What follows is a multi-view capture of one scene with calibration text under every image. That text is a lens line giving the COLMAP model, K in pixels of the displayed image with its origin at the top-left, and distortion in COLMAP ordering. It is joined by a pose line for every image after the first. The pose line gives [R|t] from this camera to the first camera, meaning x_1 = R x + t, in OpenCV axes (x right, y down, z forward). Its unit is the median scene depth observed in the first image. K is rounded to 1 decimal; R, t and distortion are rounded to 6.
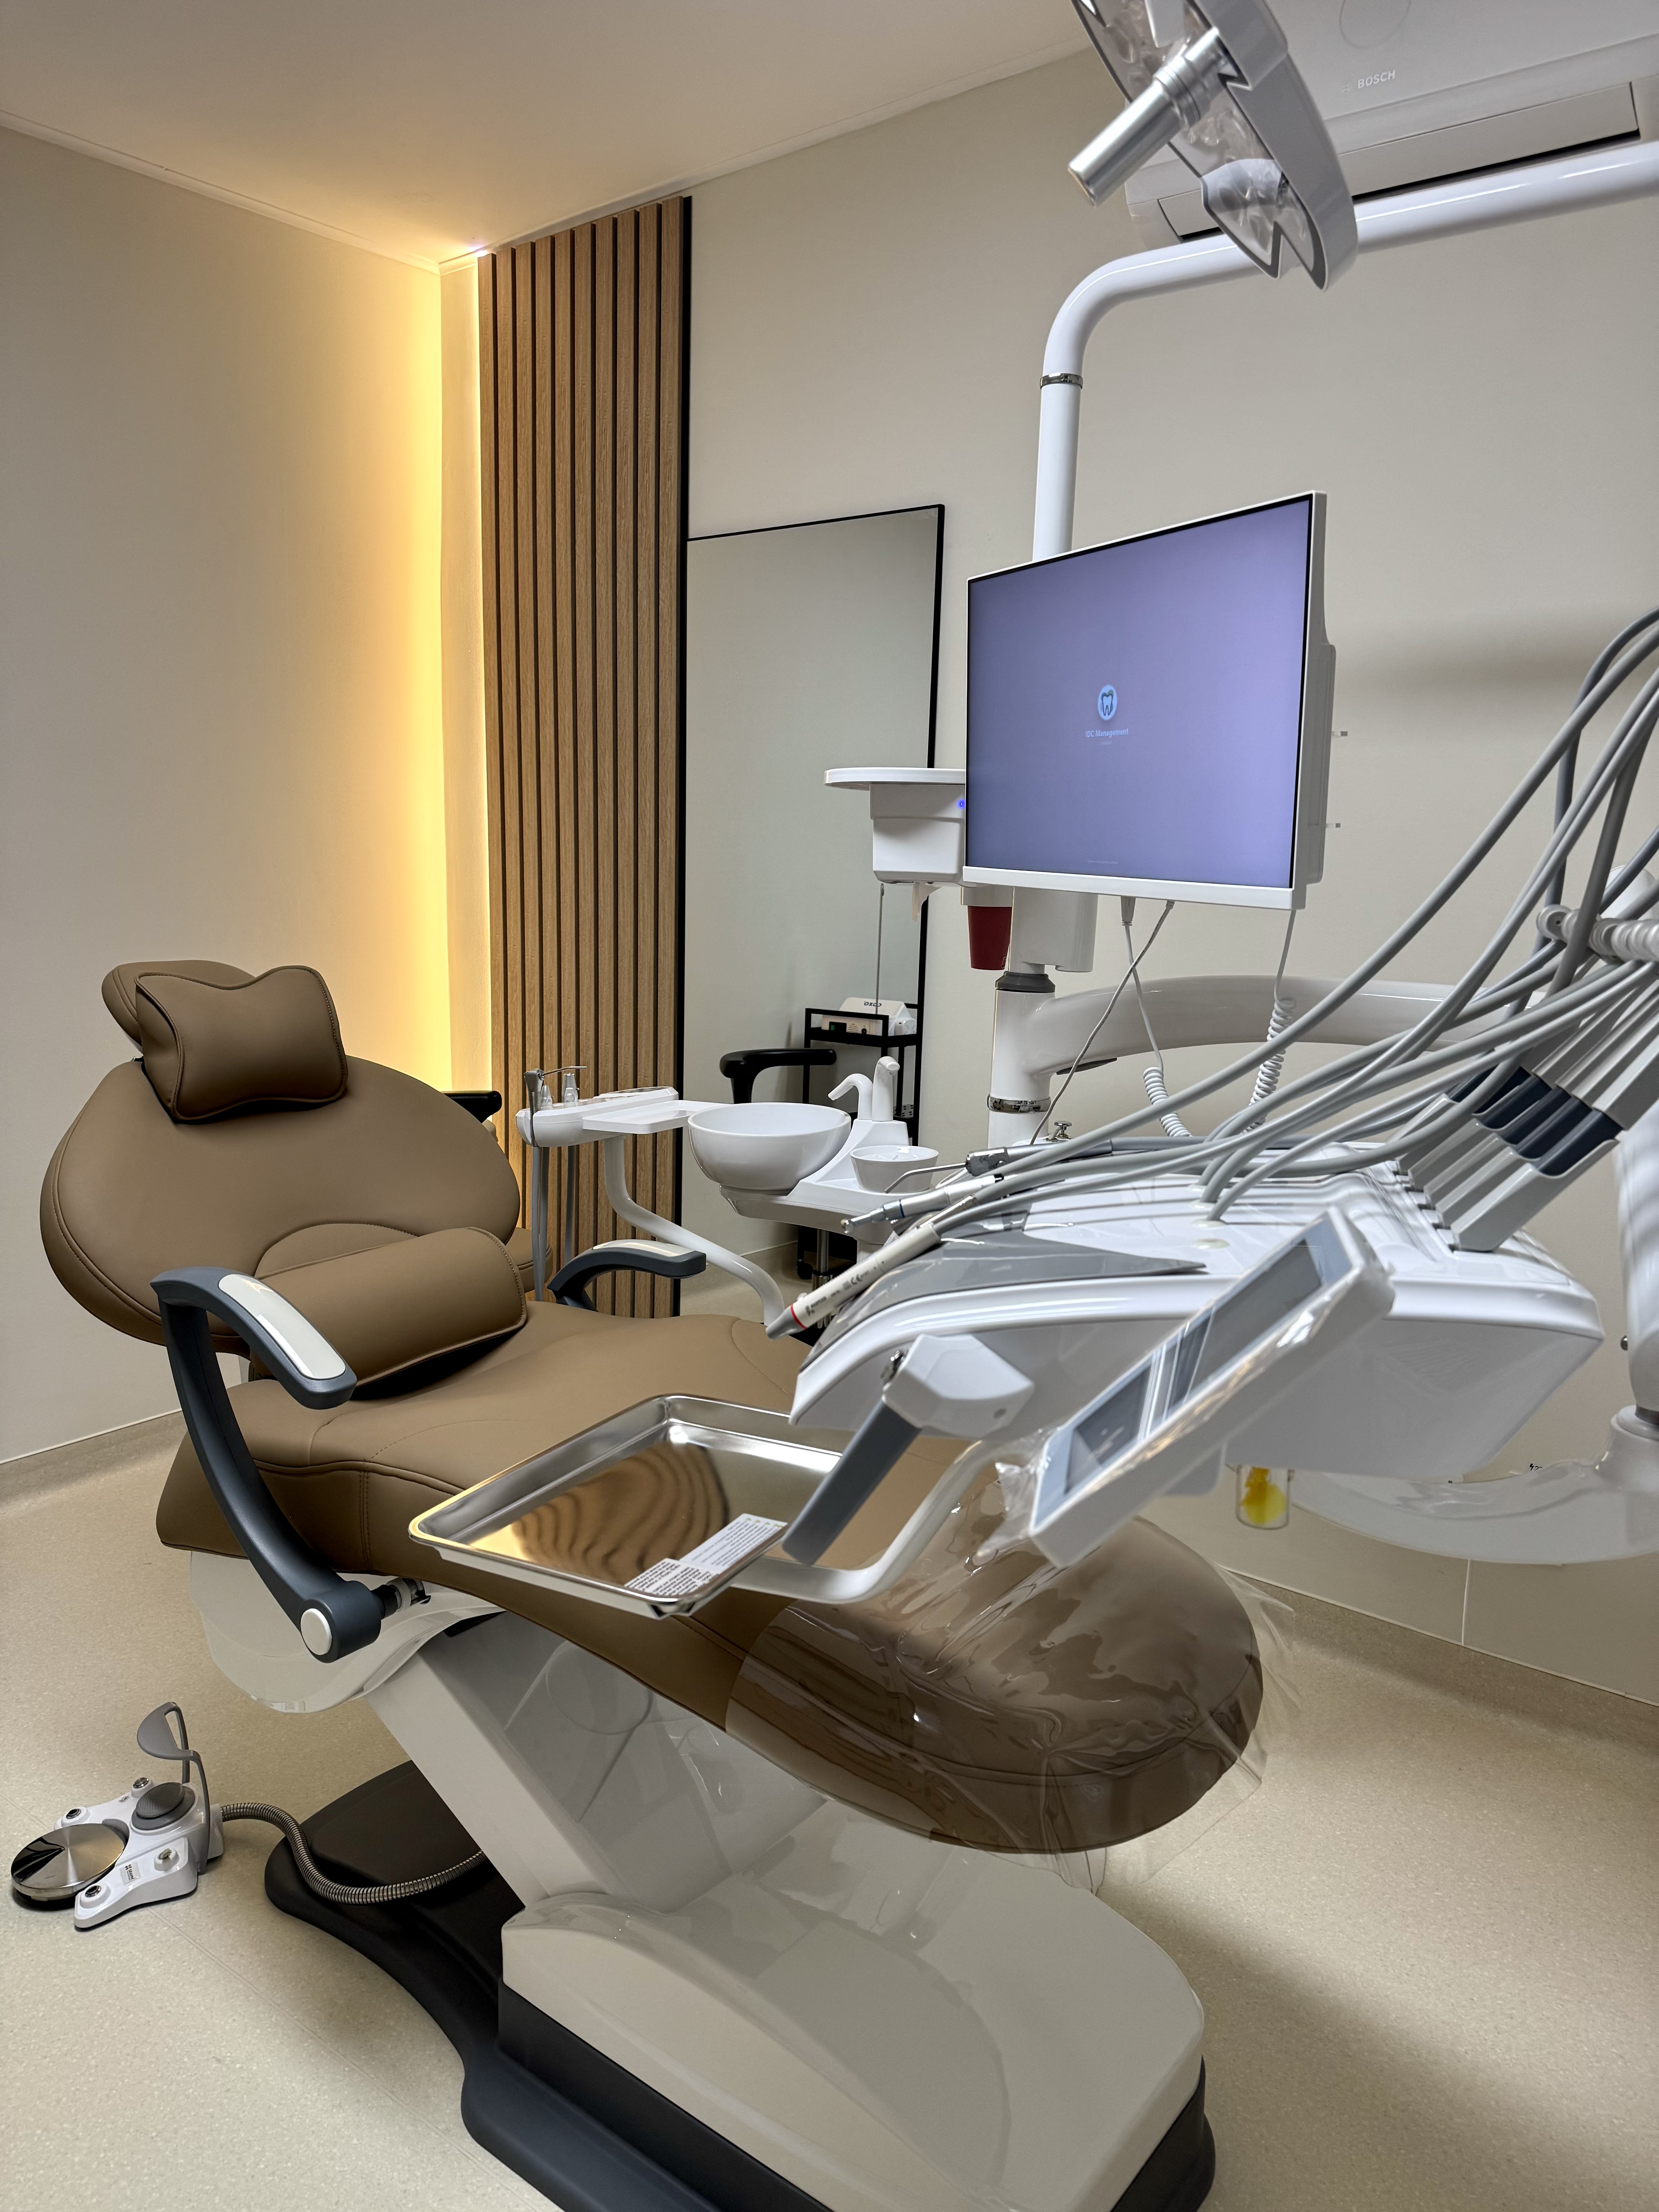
lens RADIAL K [[1524.8, 0, 825.7], [0, 1524.8, 1113.0], [0, 0, 1]] dist [0.004249, 0.000116]
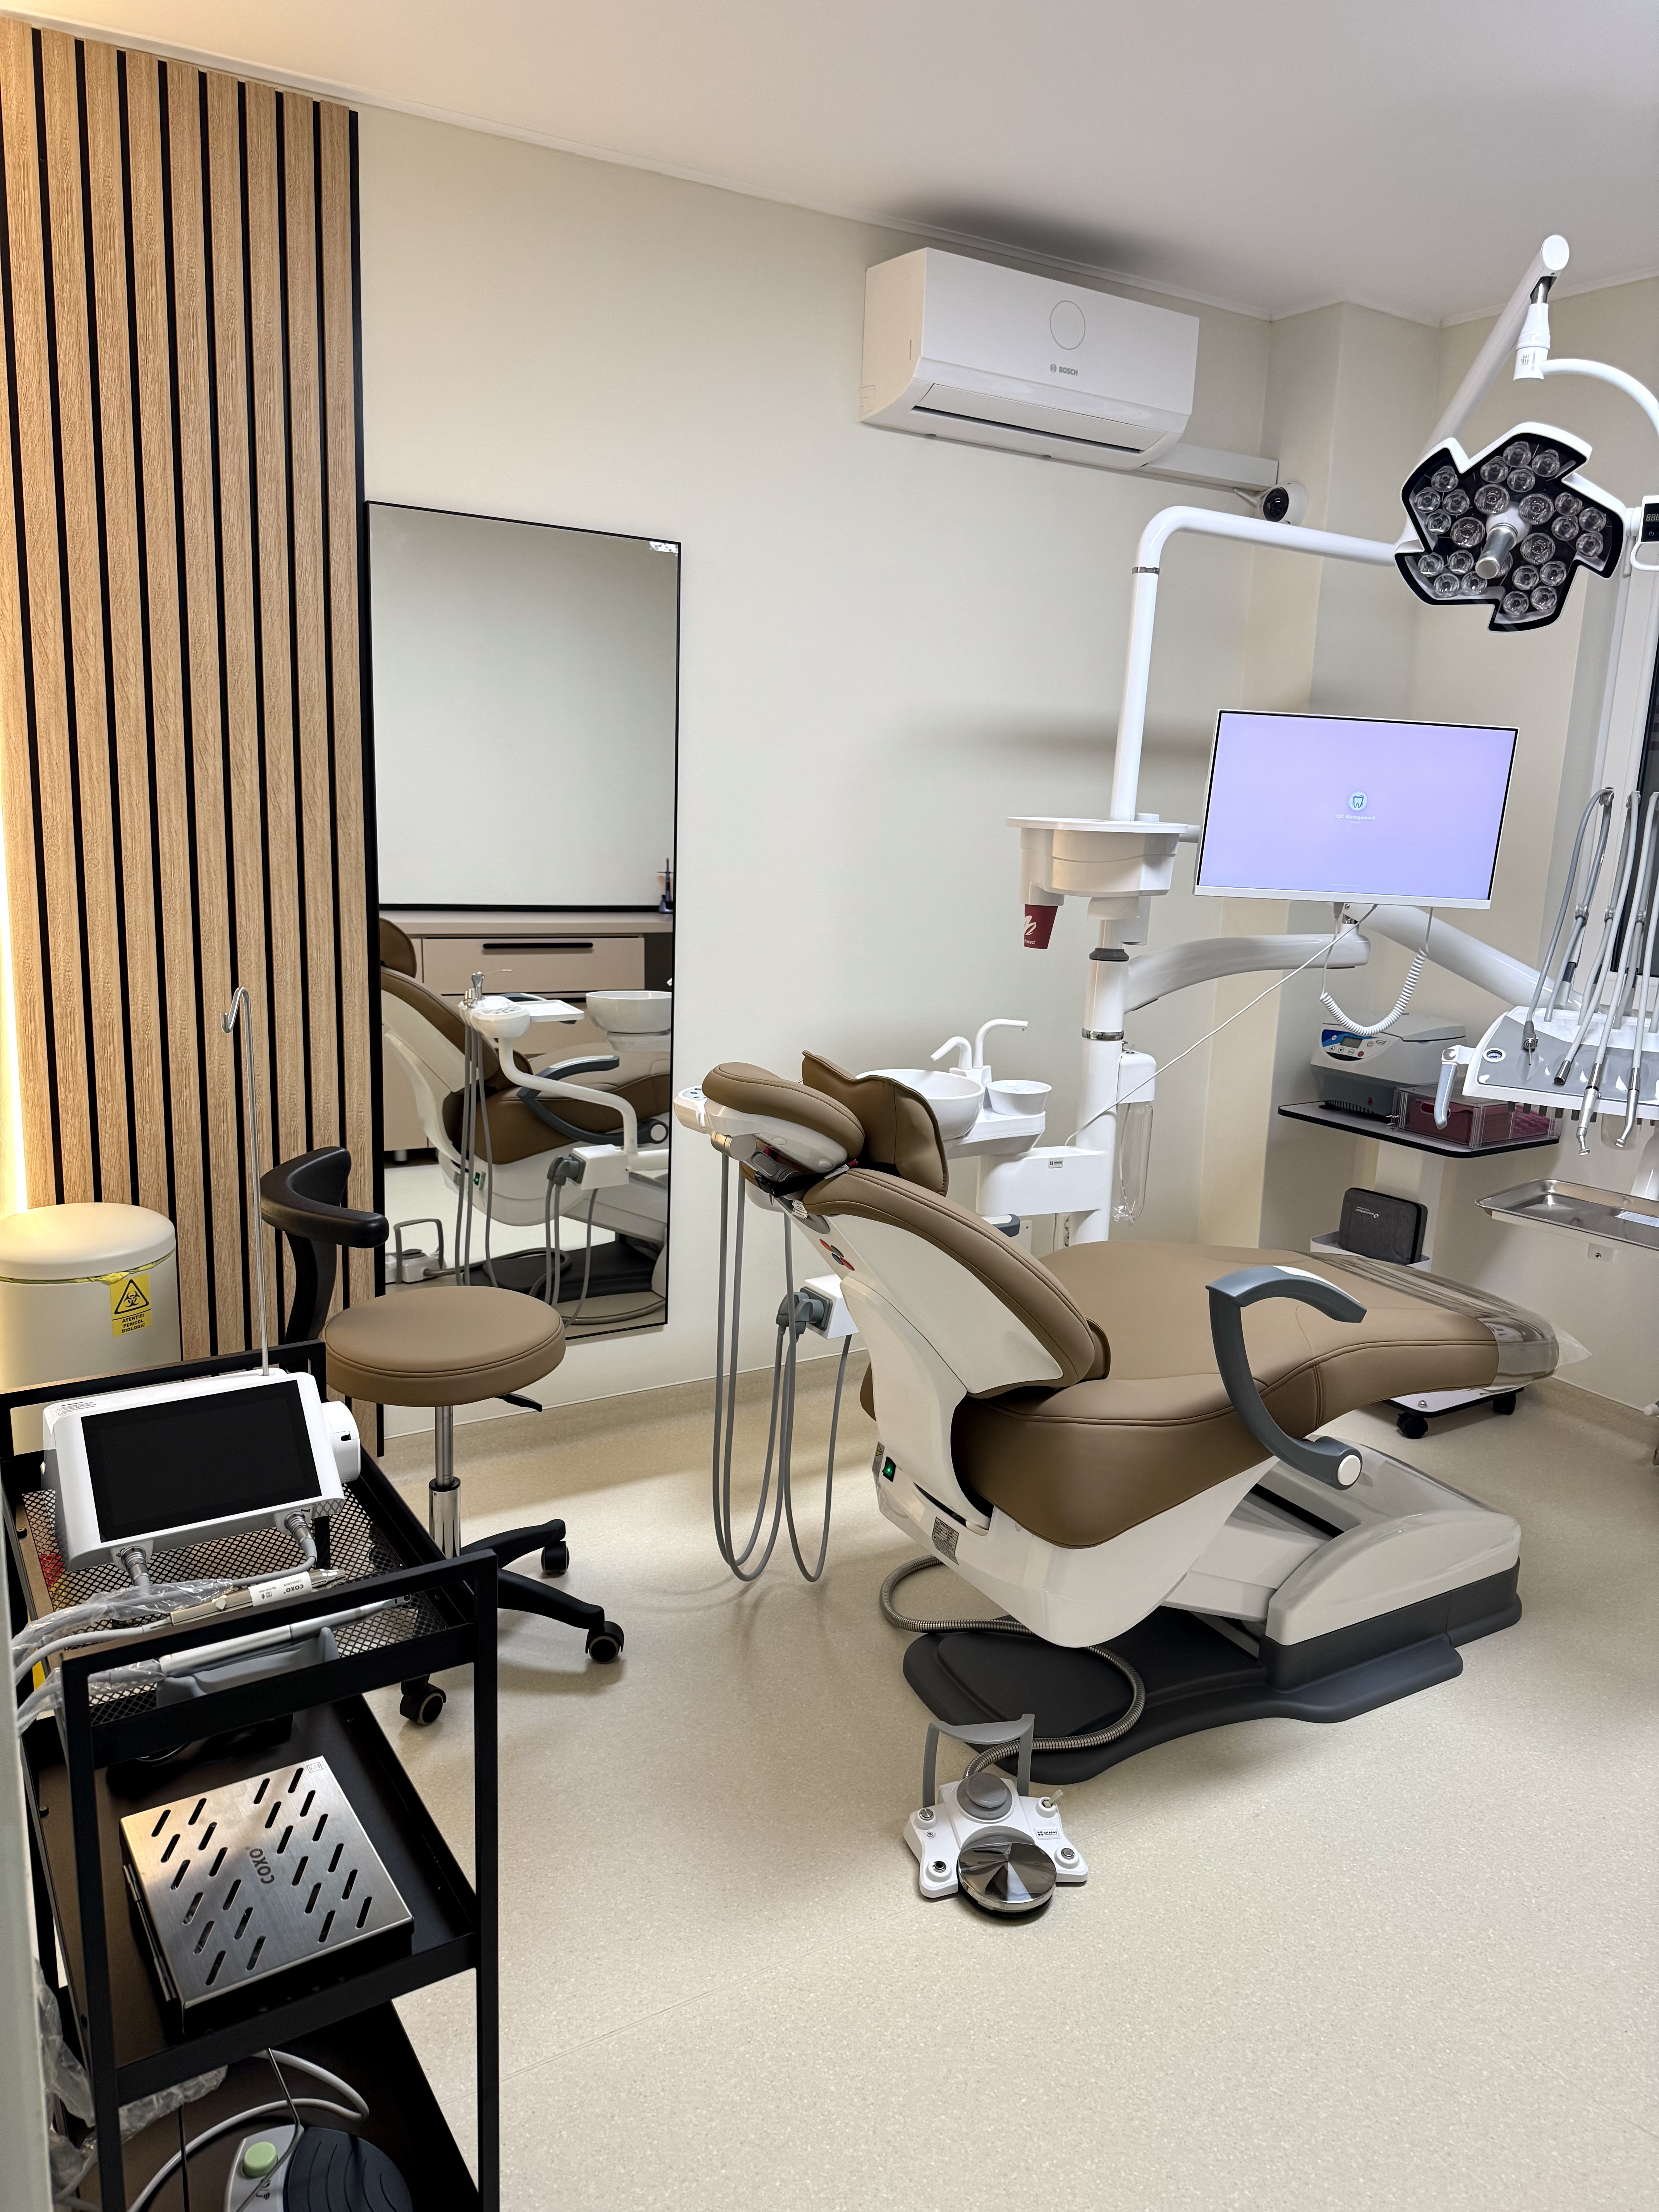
lens RADIAL K [[1524.8, 0, 828.5], [0, 1524.8, 1103.0], [0, 0, 1]] dist [0.004249, 0.000116]
pose [[0.397402, -0.183622, 0.899085, -1.373345], [0.125464, 0.981447, 0.144987, -0.195213], [-0.909027, 0.055185, 0.413067, 0.631139]]
